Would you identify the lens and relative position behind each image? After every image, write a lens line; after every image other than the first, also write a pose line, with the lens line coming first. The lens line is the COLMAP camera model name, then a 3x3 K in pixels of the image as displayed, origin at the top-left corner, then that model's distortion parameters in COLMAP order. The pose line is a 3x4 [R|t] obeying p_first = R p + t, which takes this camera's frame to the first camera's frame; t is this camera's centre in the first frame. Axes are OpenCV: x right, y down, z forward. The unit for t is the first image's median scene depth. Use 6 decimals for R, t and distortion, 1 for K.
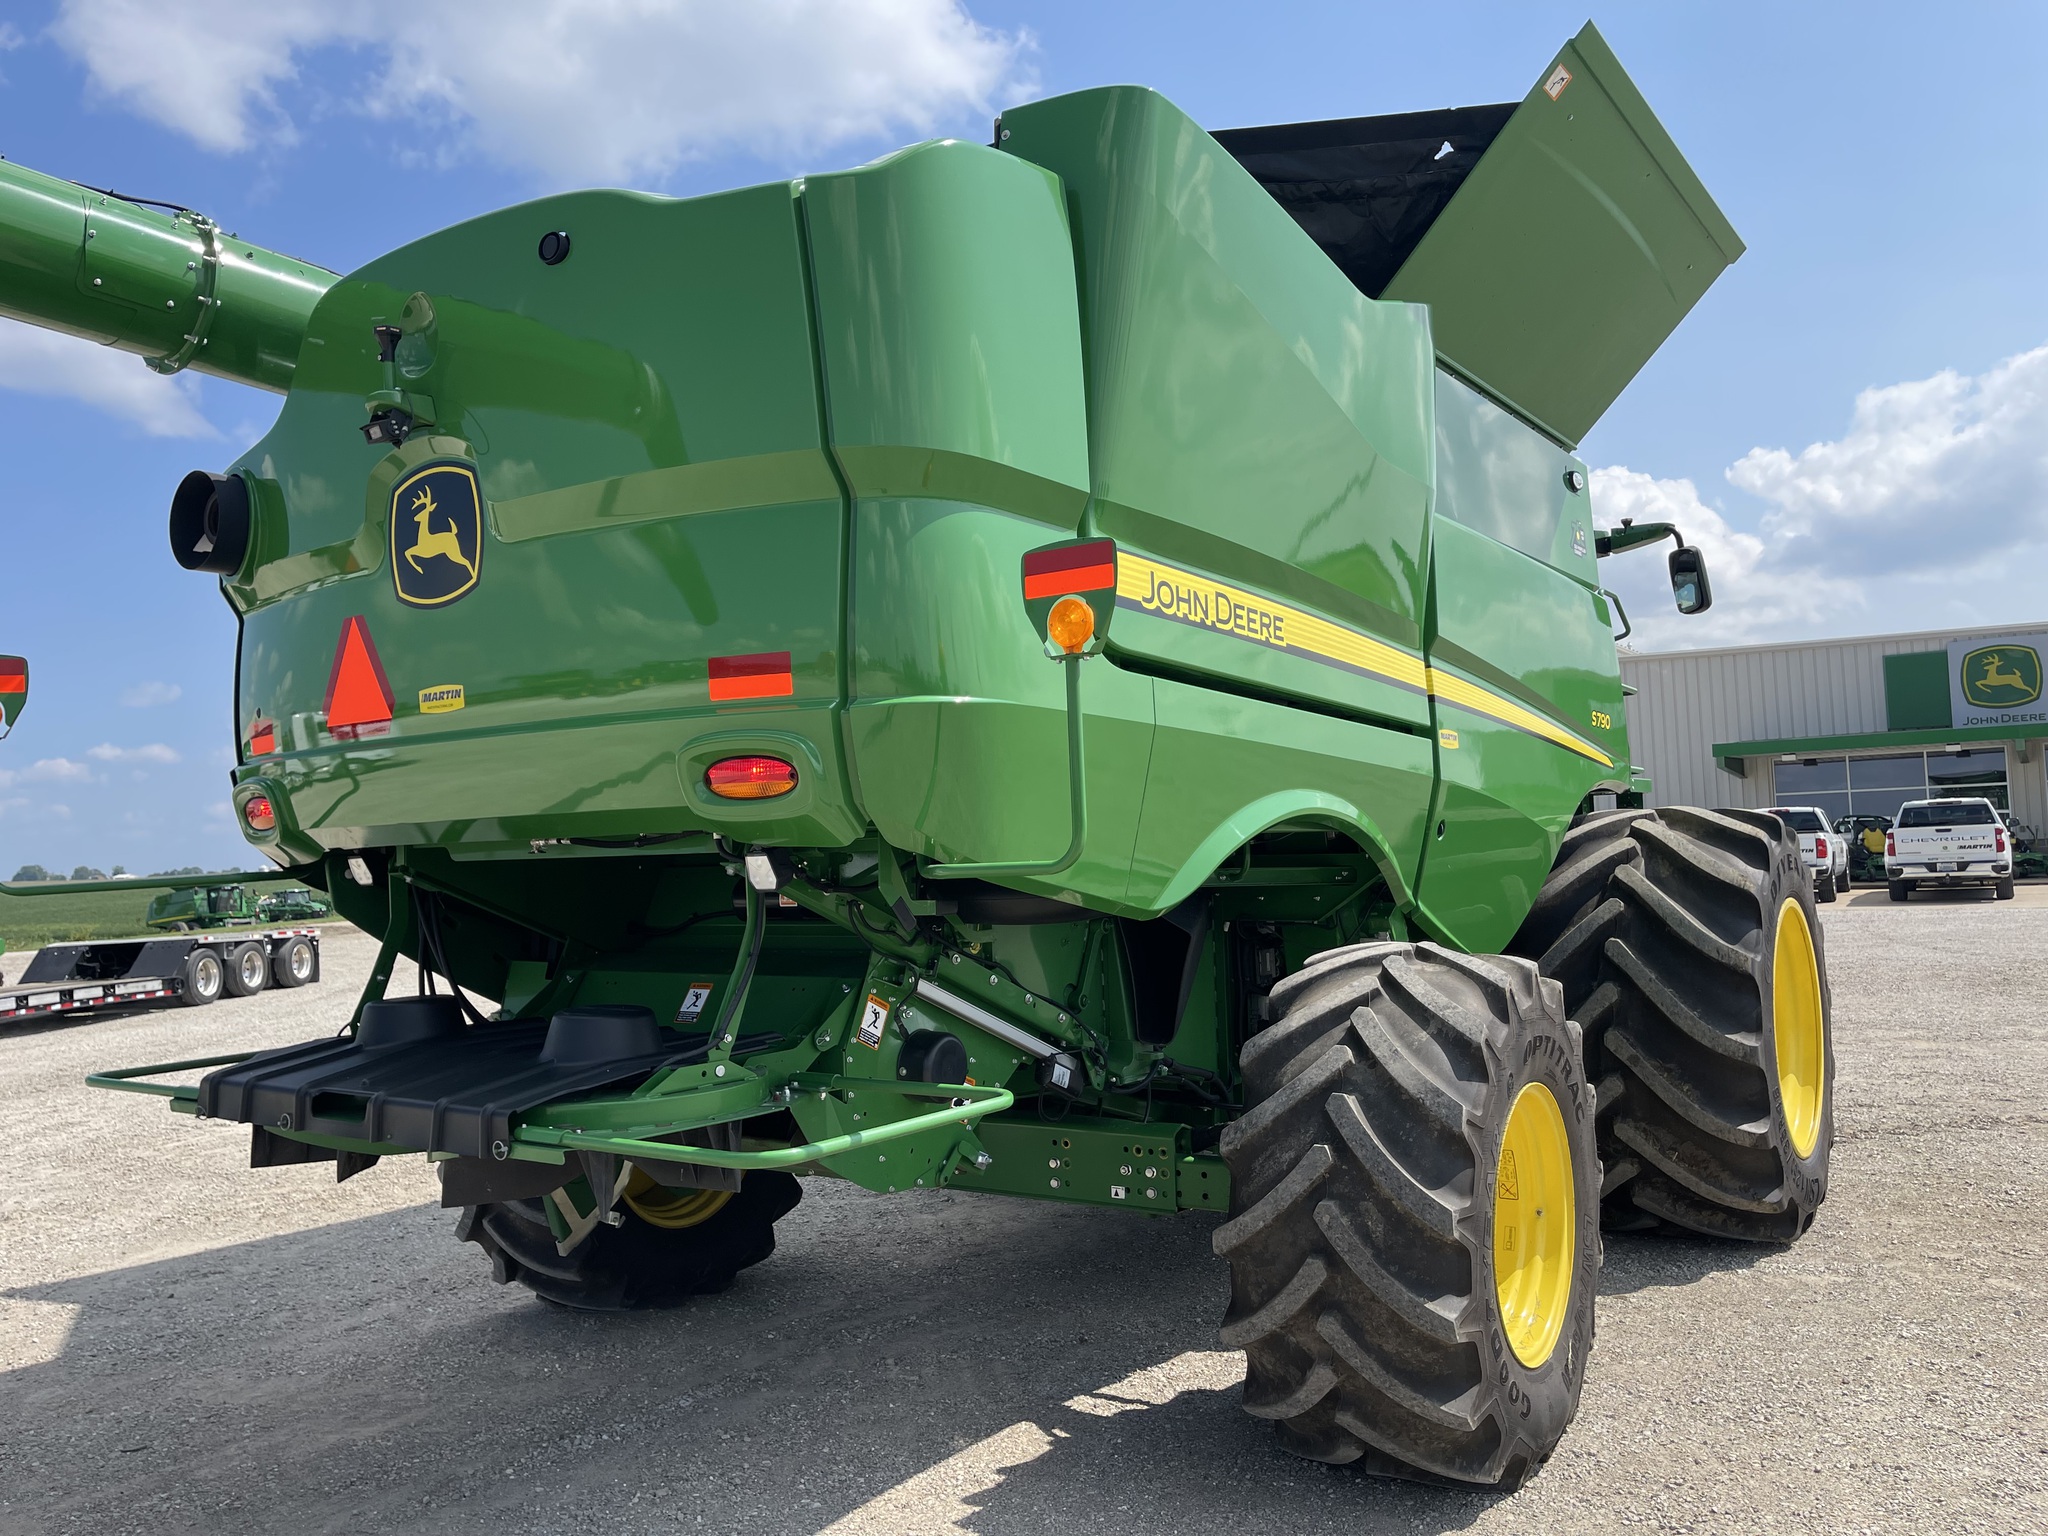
lens RADIAL K [[1551.8, 0, 1044.8], [0, 1551.8, 771.1], [0, 0, 1]] dist [0.040148, -0.021553]
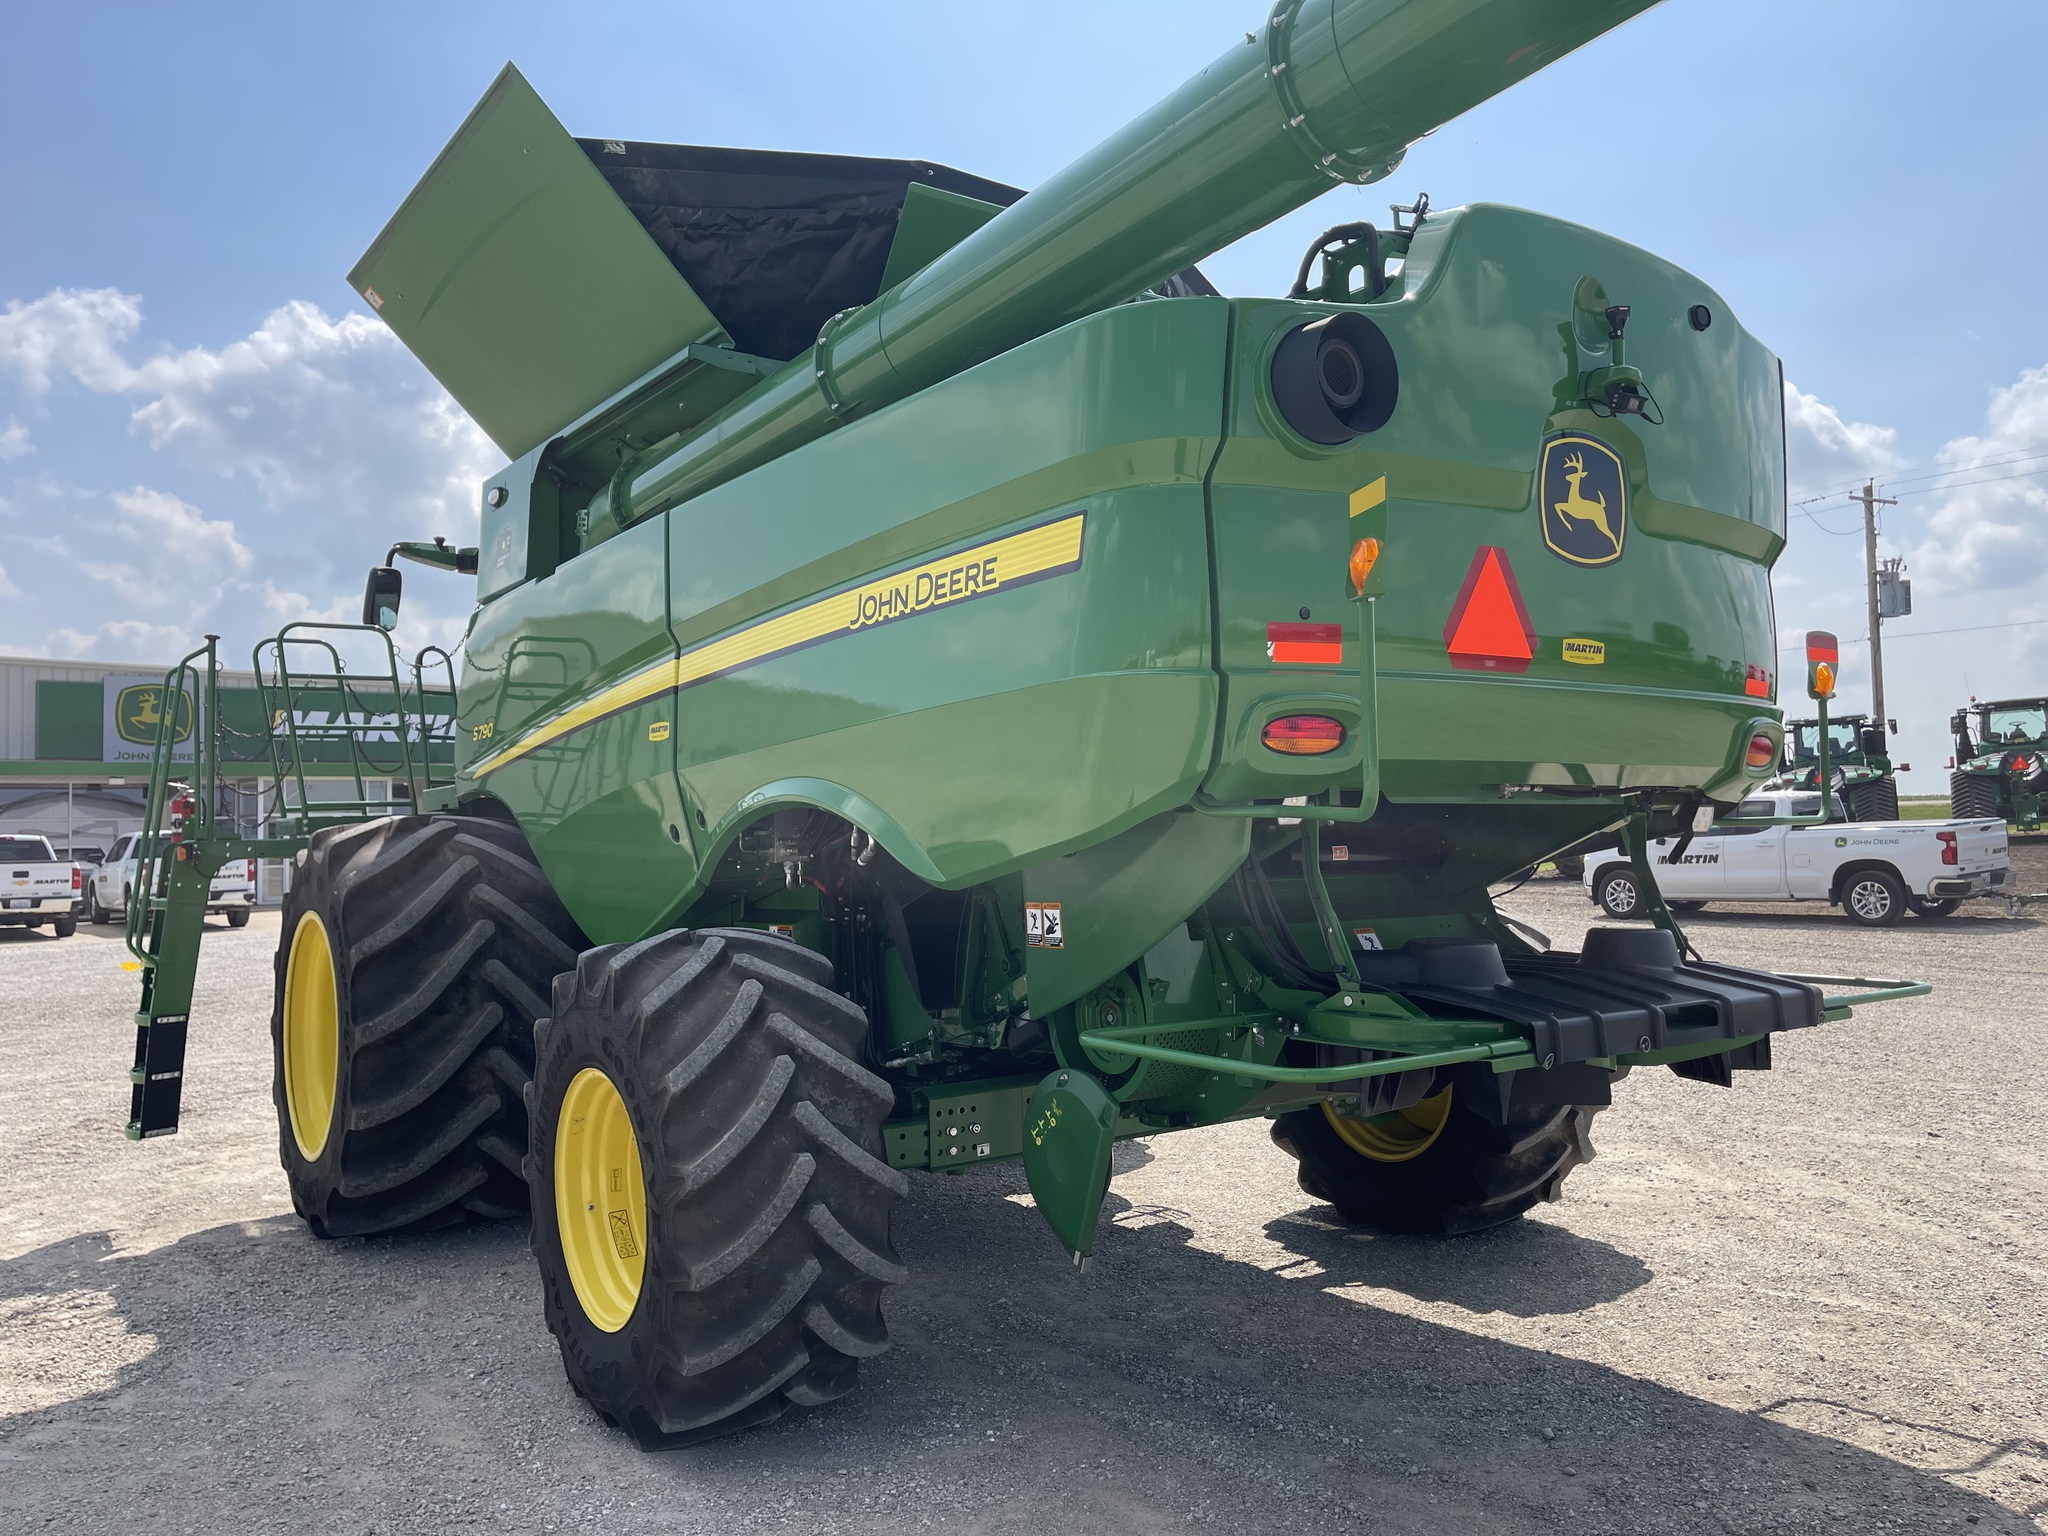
lens RADIAL K [[1551.8, 0, 1038.6], [0, 1551.8, 775.9], [0, 0, 1]] dist [0.040148, -0.021553]
pose [[0.329000, 0.063630, 0.942184, -1.501302], [-0.039233, 0.997787, -0.053686, 0.111419], [-0.943514, -0.019302, 0.330769, 0.979222]]
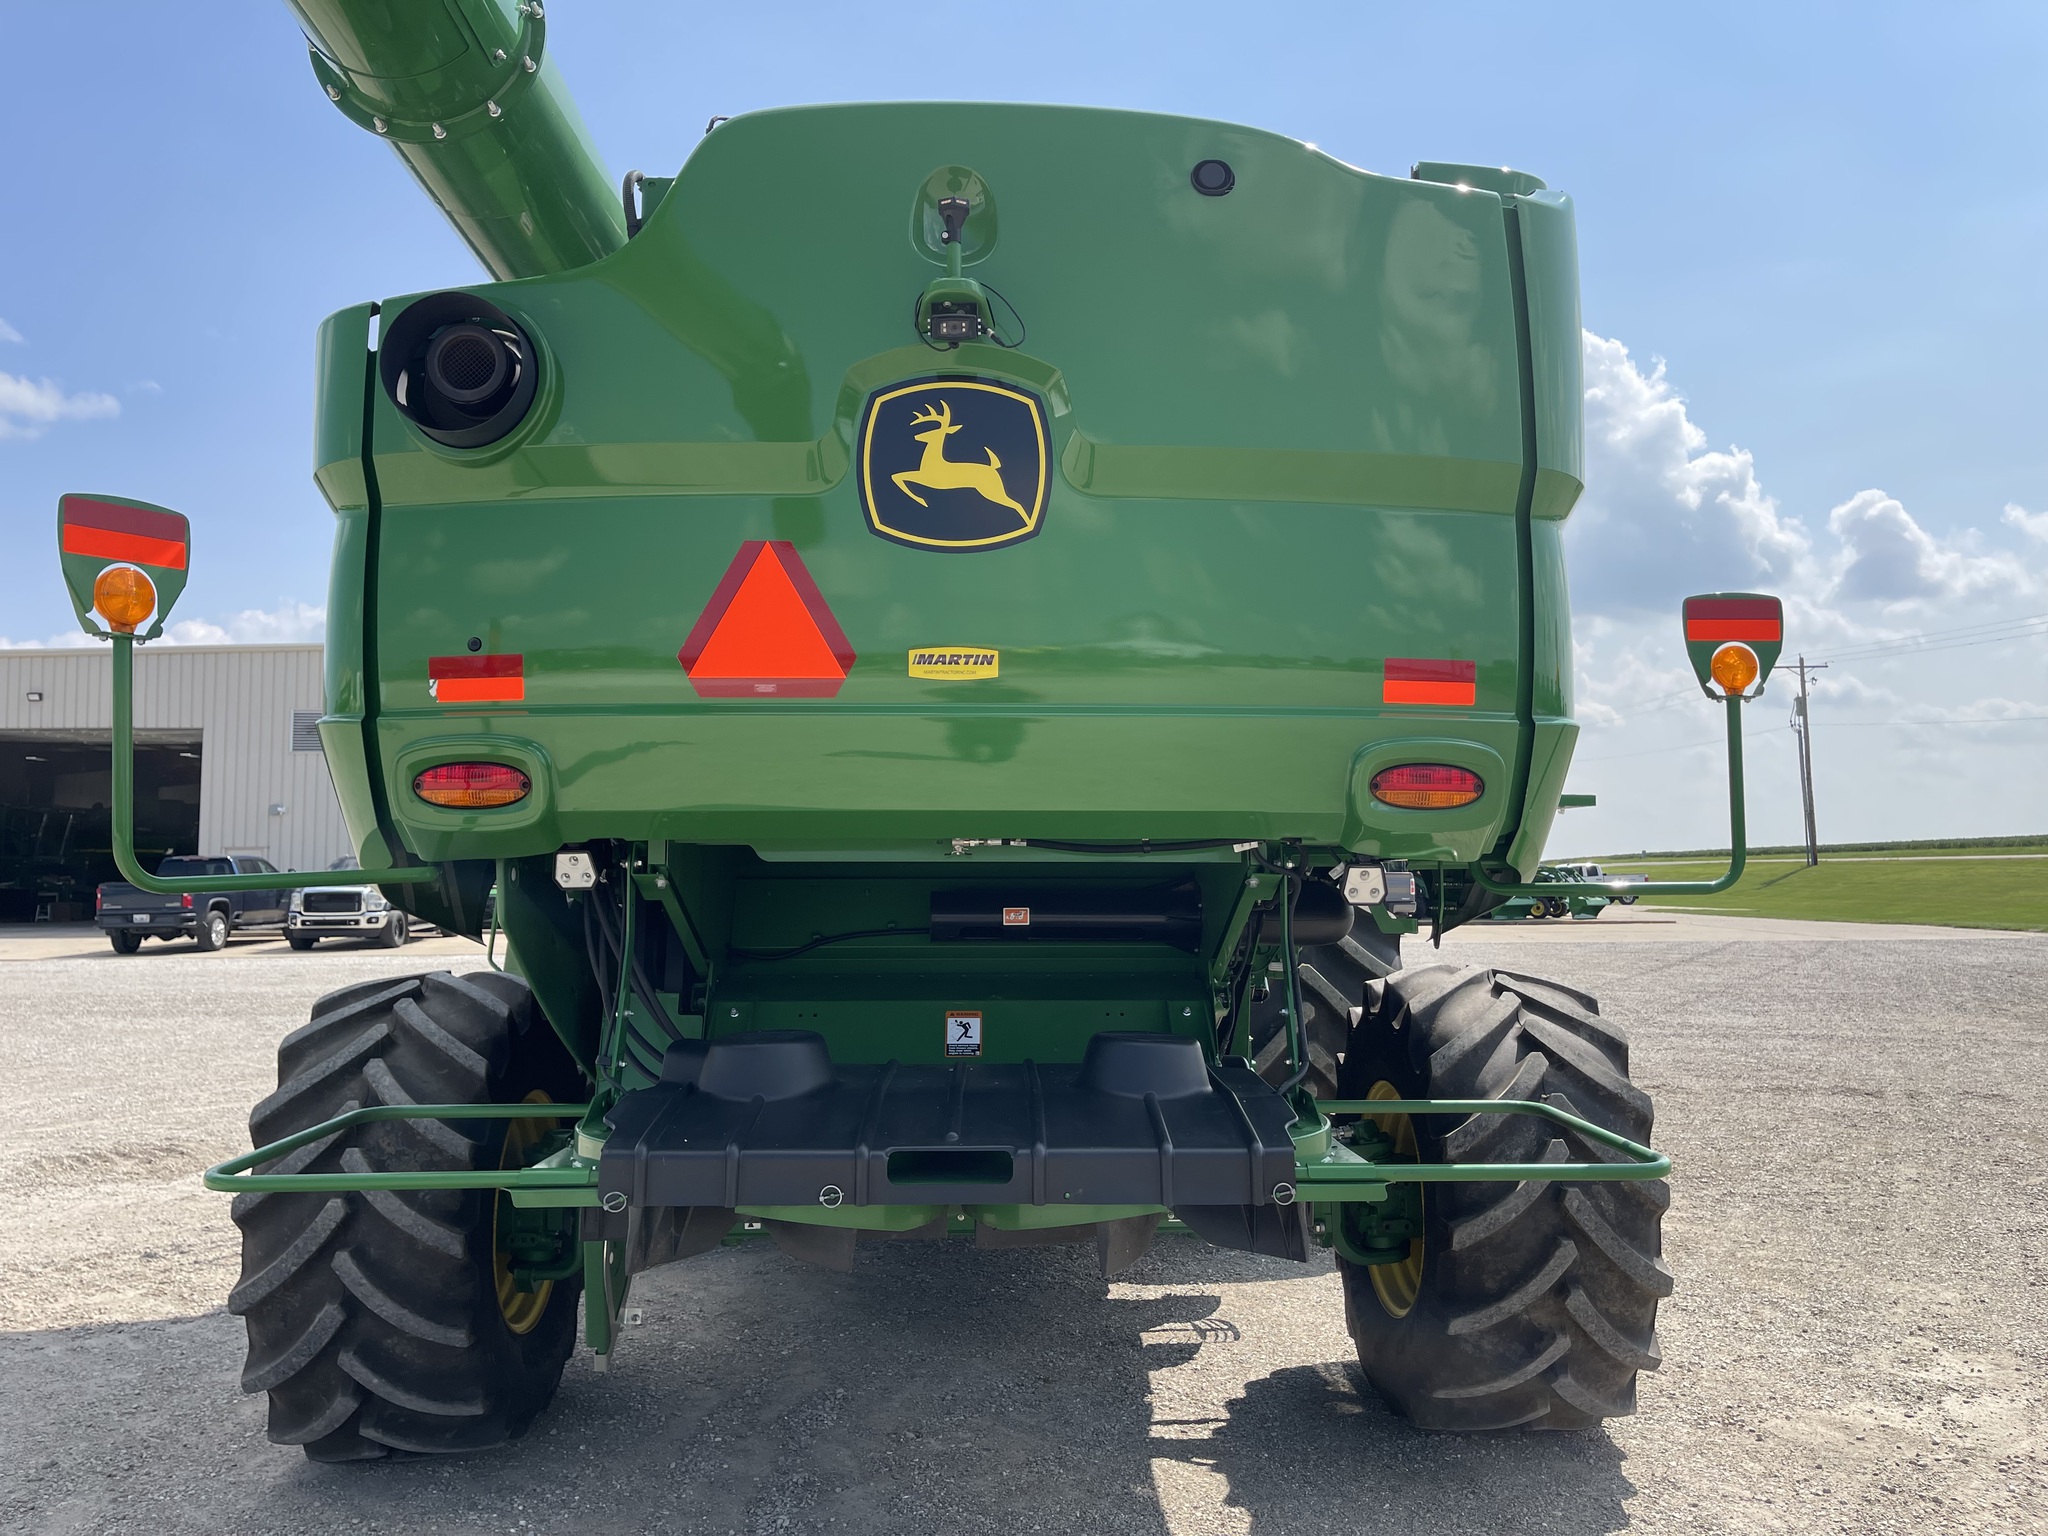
lens RADIAL K [[1551.8, 0, 1033.6], [0, 1551.8, 779.5], [0, 0, 1]] dist [0.040148, -0.021553]
pose [[0.800196, 0.066617, 0.596028, -0.819589], [-0.053399, 0.997779, -0.039829, 0.044040], [-0.597357, 0.000044, 0.801975, 0.315552]]
